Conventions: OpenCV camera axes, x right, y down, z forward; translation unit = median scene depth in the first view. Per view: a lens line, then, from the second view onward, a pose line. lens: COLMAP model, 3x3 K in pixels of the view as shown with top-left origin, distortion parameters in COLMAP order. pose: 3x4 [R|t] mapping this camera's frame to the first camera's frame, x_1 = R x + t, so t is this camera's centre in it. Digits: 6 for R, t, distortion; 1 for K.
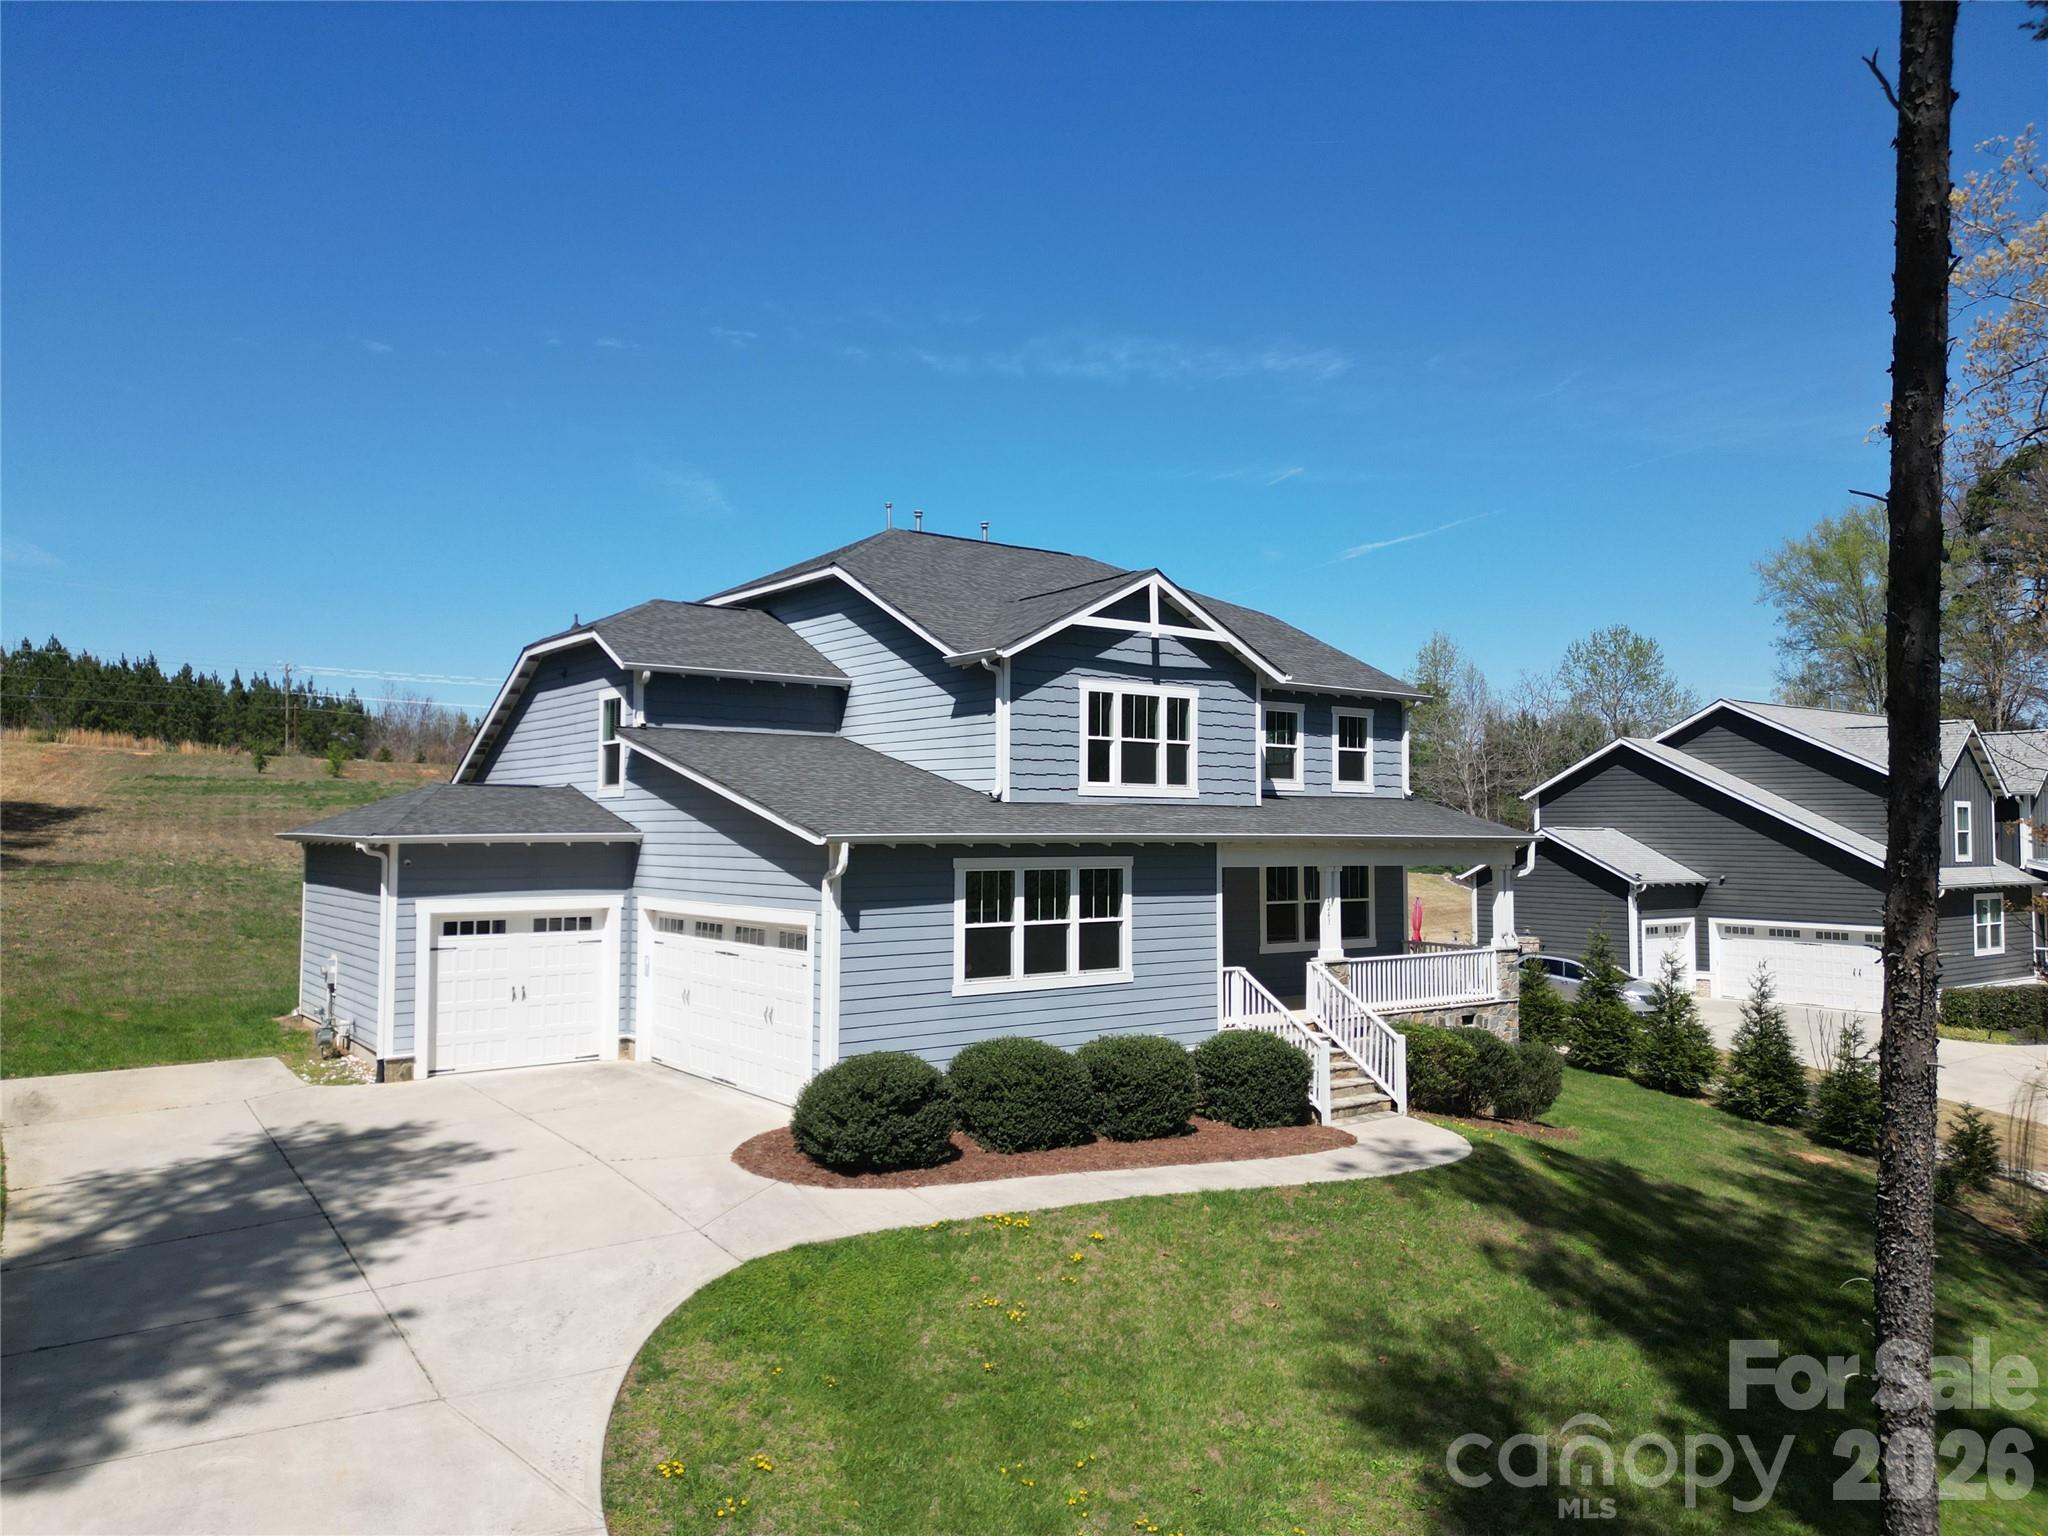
lens RADIAL K [[1411.6, 0, 1024.0], [0, 1411.6, 768.0], [0, 0, 1]] dist [0.095651, -0.109044]
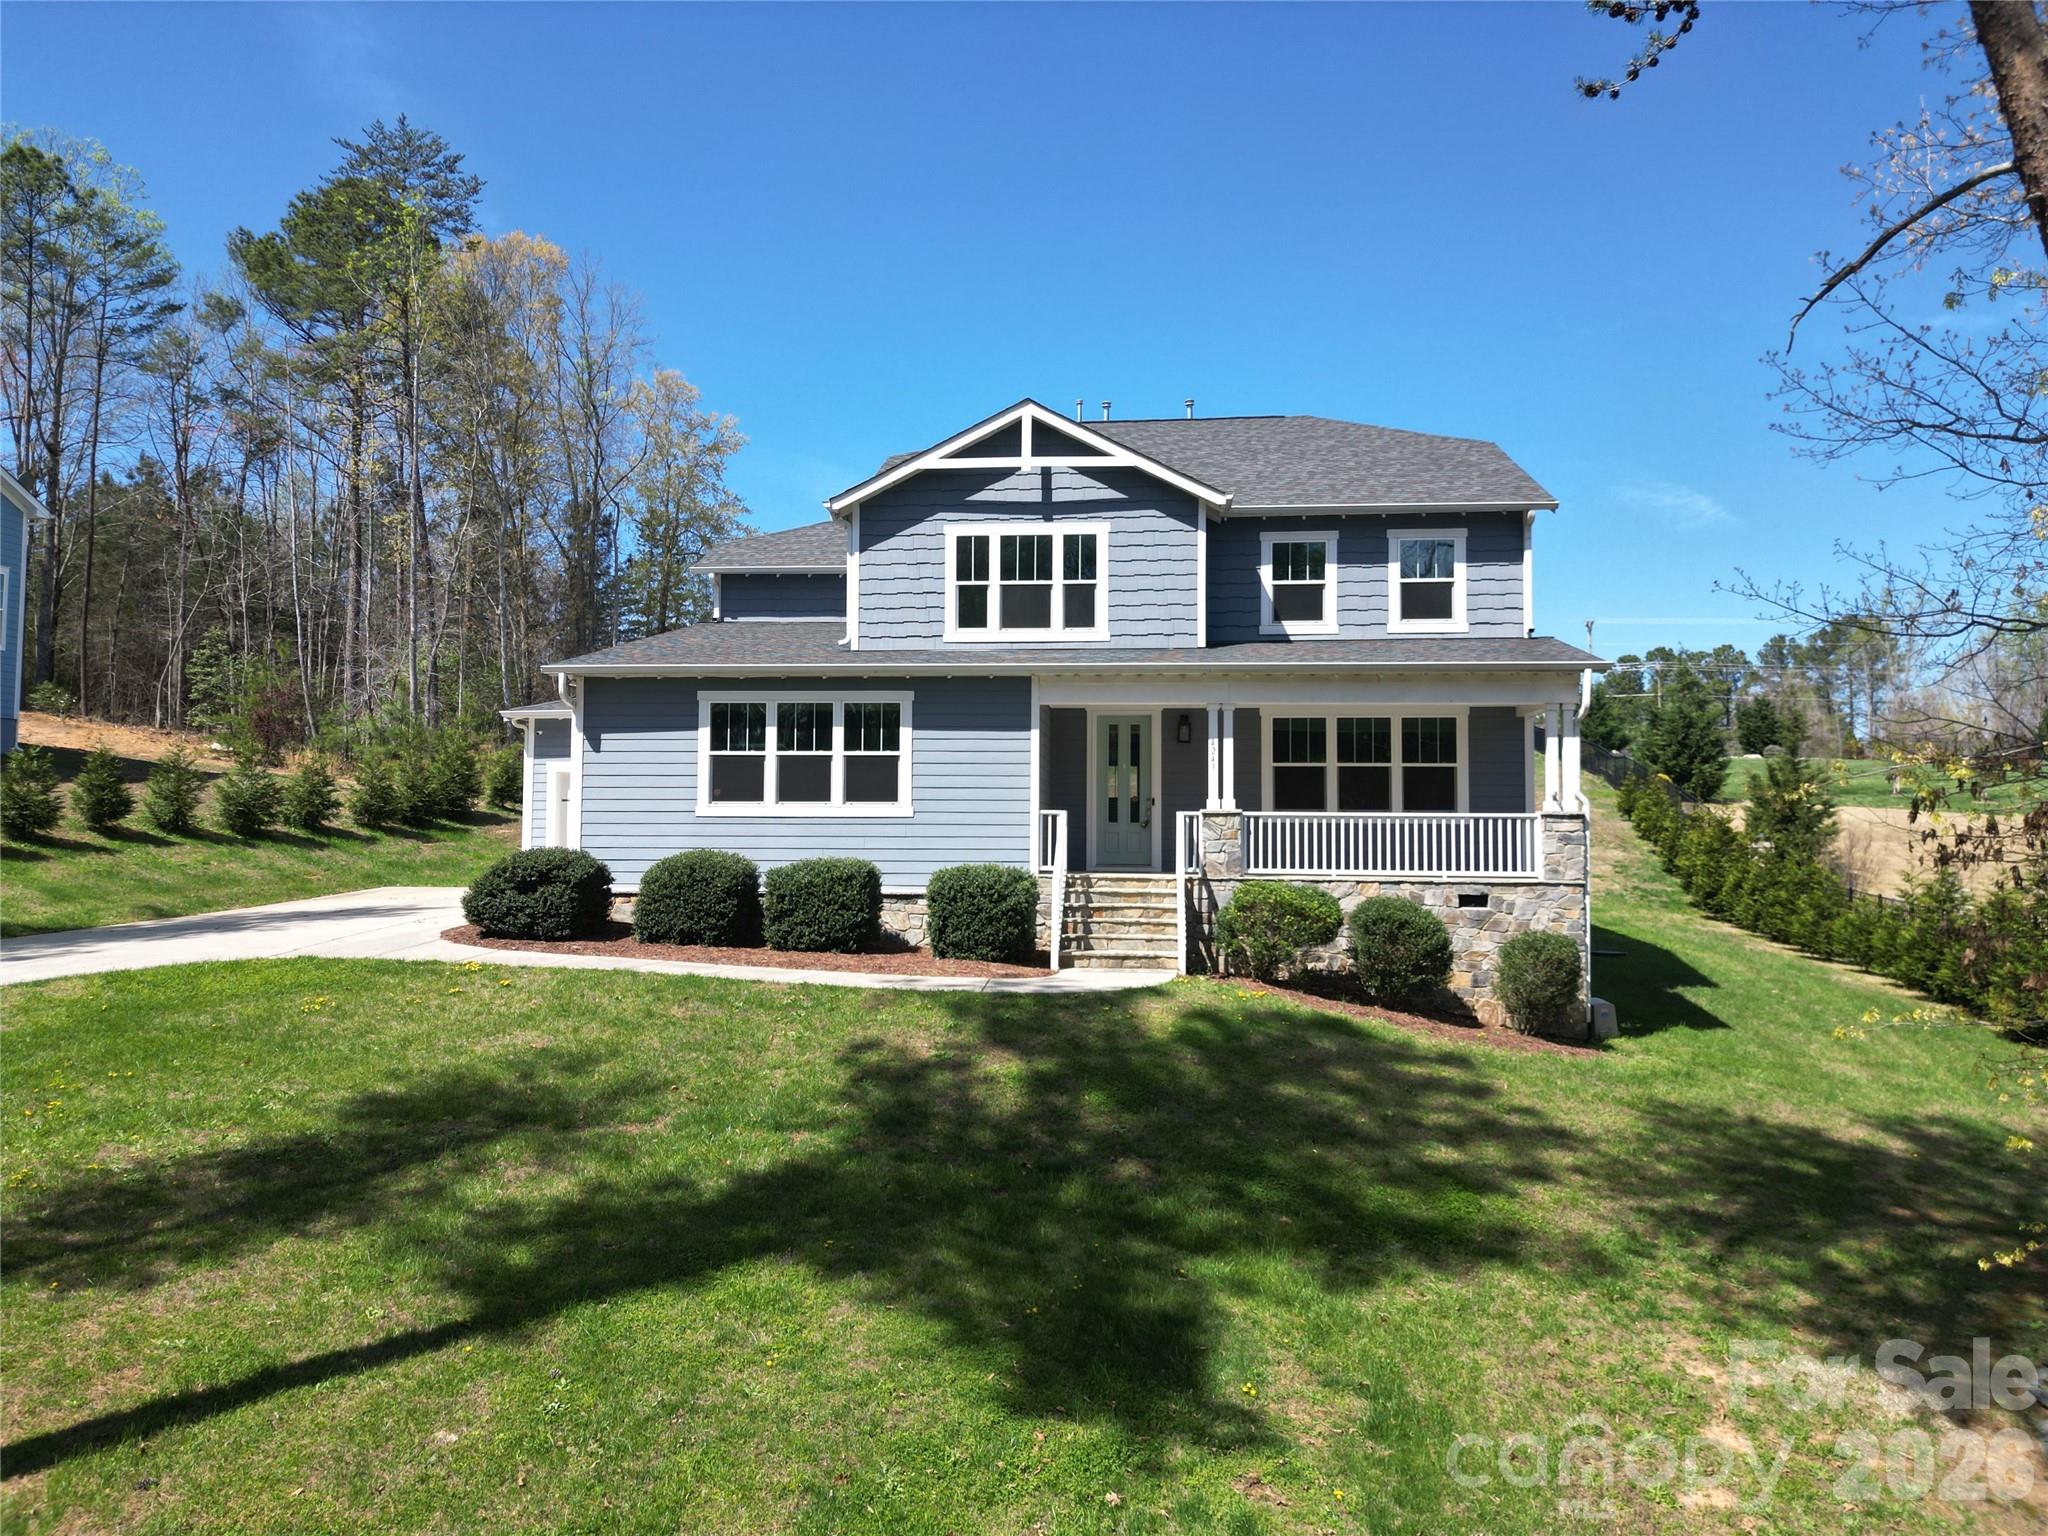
lens RADIAL K [[1443.4, 0, 1023.4], [0, 1443.4, 793.8], [0, 0, 1]] dist [0.161177, -0.117478]
pose [[0.746056, -0.020409, -0.665570, 0.729372], [0.025427, 0.999674, -0.002153, 0.125090], [0.665397, -0.015317, 0.746332, 0.265033]]
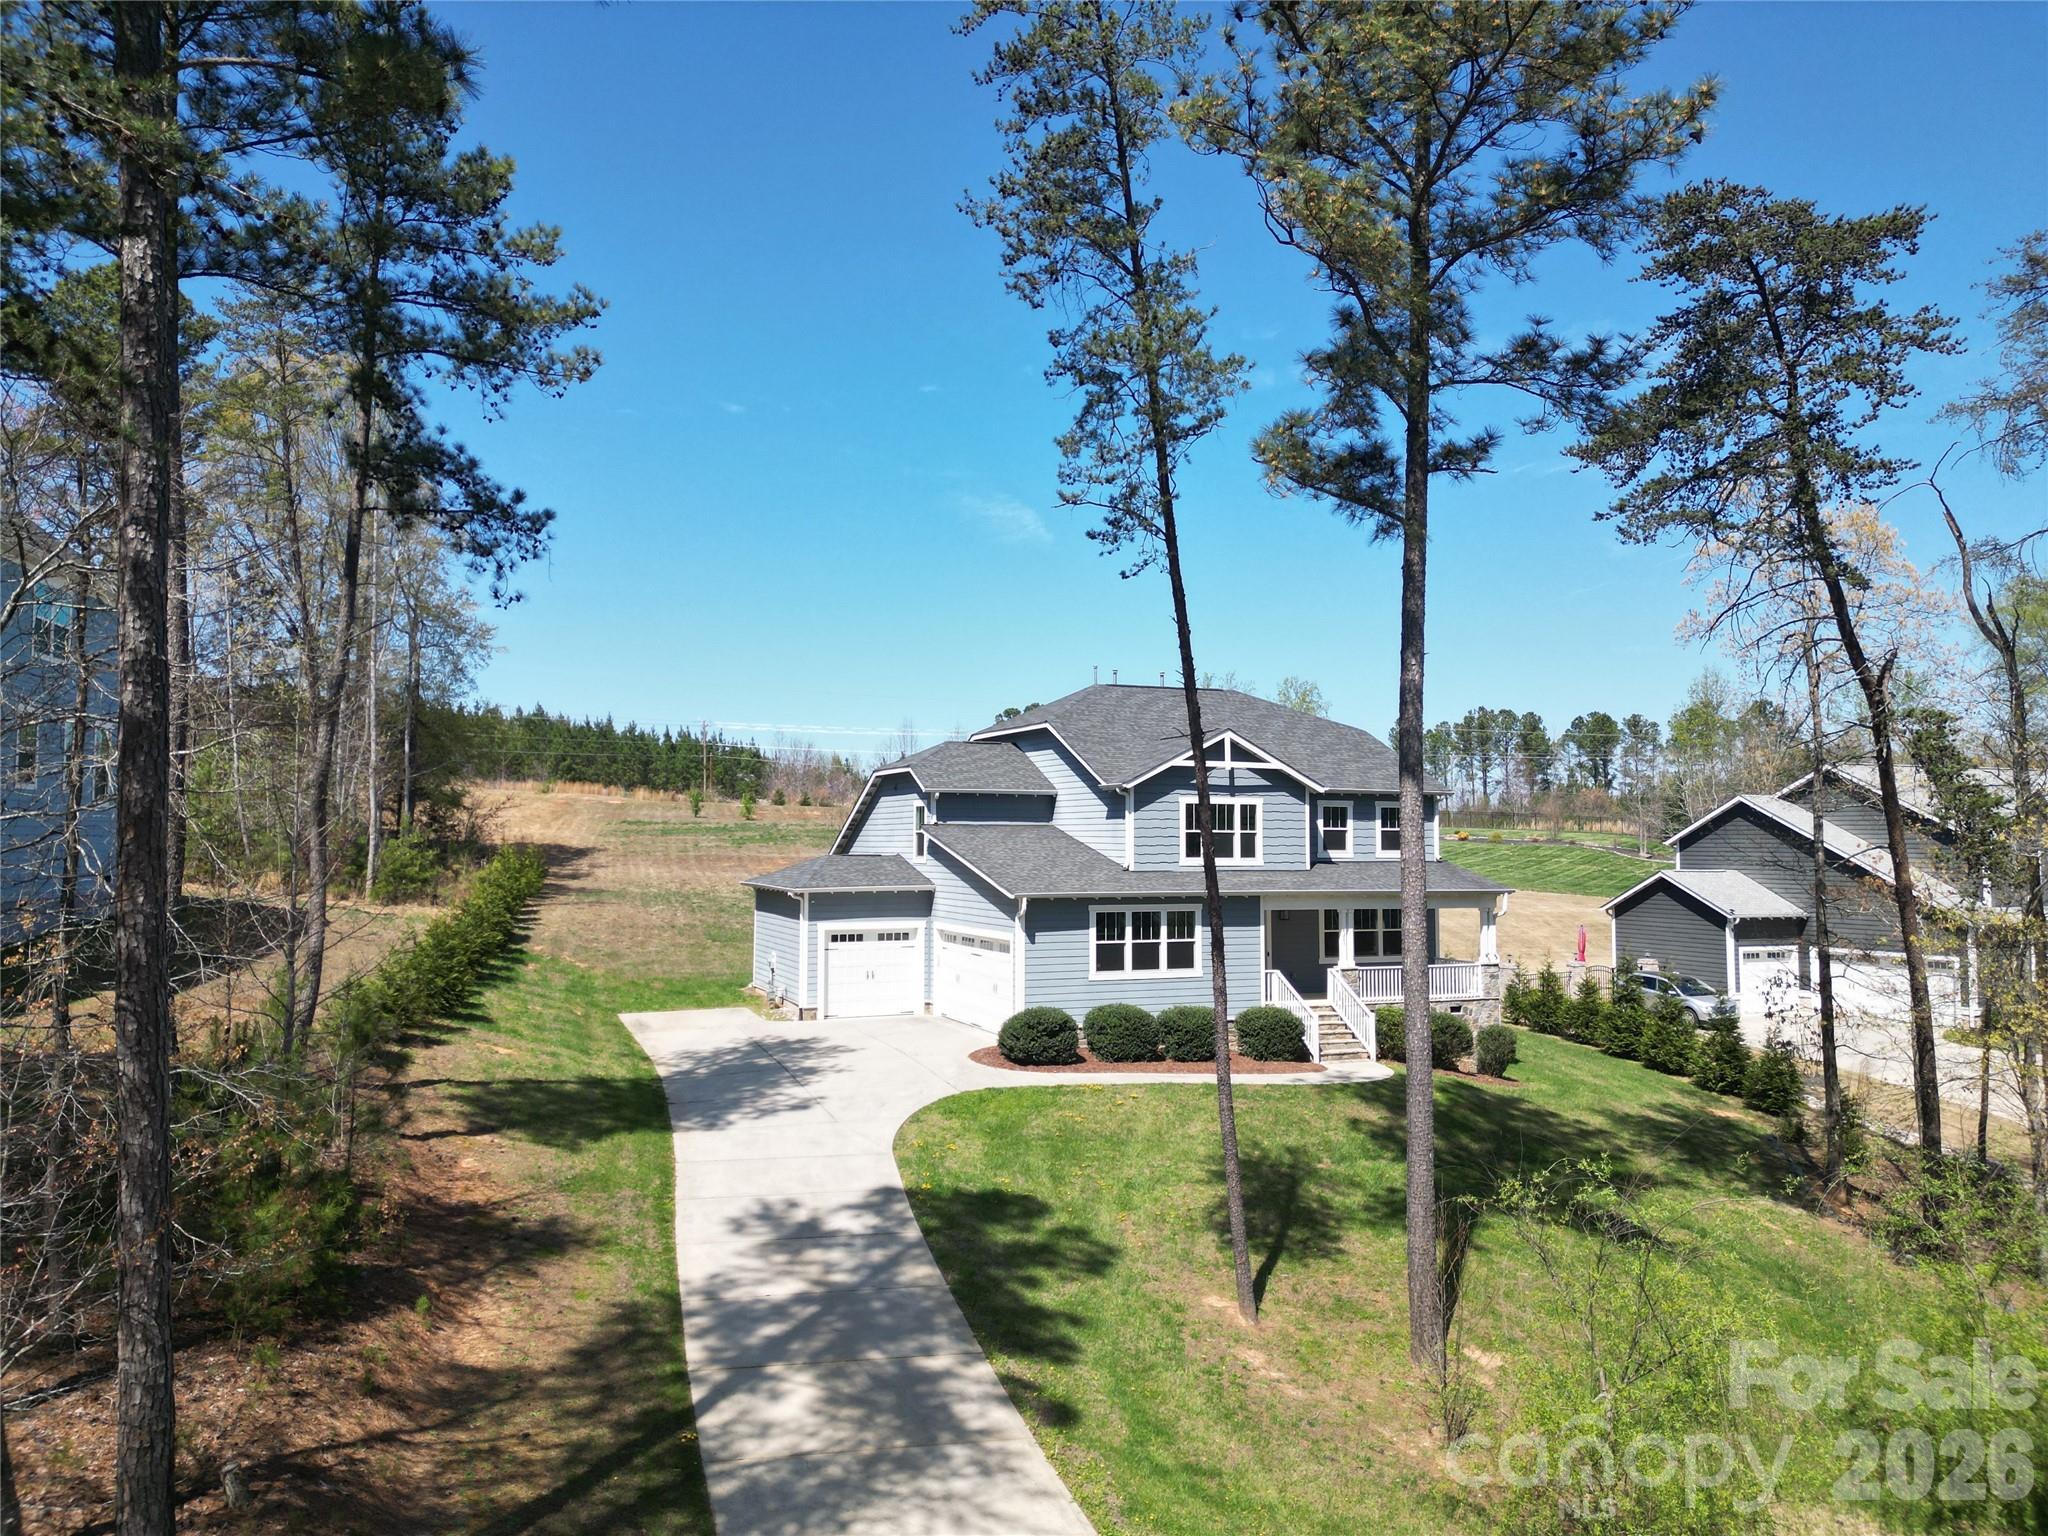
lens RADIAL K [[1411.6, 0, 1024.0], [0, 1411.6, 768.0], [0, 0, 1]] dist [0.095651, -0.109044]
pose [[0.970994, -0.013279, -0.238736, 0.253390], [0.010995, 0.999880, -0.010896, -0.078217], [0.238852, 0.007955, 0.971023, -0.660466]]
